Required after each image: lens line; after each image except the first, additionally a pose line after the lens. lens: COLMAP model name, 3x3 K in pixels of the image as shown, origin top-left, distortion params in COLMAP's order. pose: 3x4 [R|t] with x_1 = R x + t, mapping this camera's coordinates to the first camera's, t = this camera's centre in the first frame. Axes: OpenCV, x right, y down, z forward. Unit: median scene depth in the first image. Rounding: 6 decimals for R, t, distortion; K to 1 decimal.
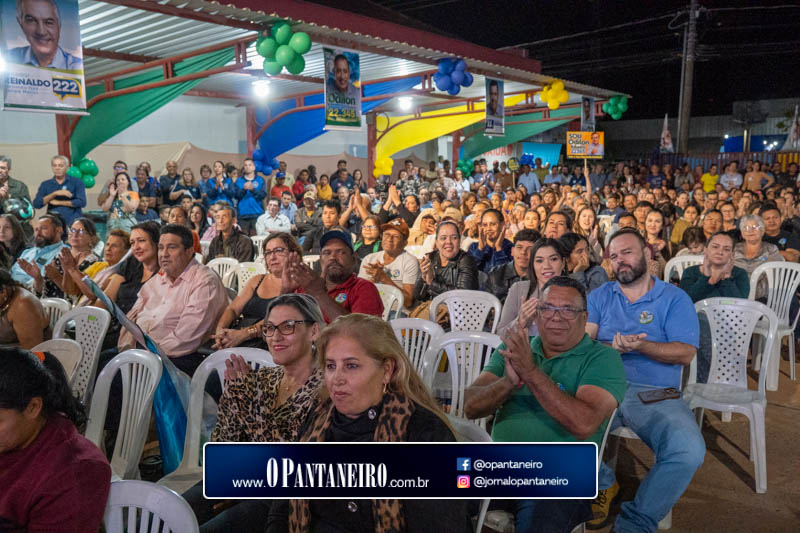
lens RADIAL K [[659.2, 0, 404.0], [0, 659.2, 265.4], [0, 0, 1]] dist [-0.070209, 0.066244]
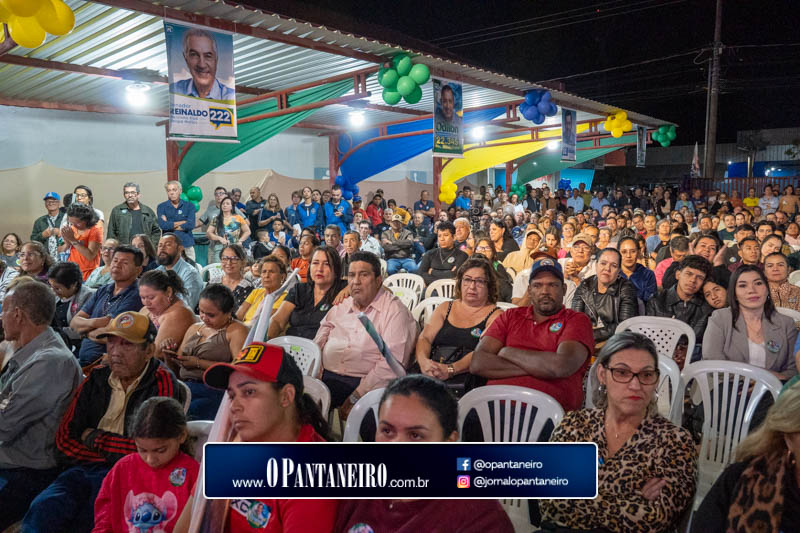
lens RADIAL K [[603.5, 0, 405.8], [0, 603.5, 267.2], [0, 0, 1]] dist [-0.091779, 0.022021]
pose [[0.999501, -0.001185, -0.031565, -0.091978], [0.000465, 0.999740, -0.022806, -0.006524], [0.031583, 0.022780, 0.999241, 0.032317]]
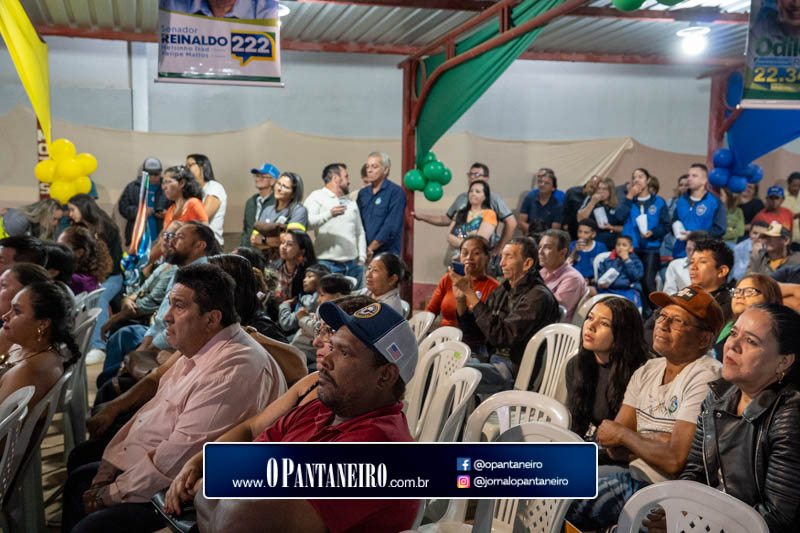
lens RADIAL K [[959.8, 0, 402.3], [0, 959.8, 268.7], [0, 0, 1]] dist [0.065258, 0.000000]
pose [[0.792442, 0.077242, -0.605037, 0.099967], [-0.111067, 0.993639, -0.018617, -0.022186], [0.599750, 0.081952, 0.795980, 0.152853]]
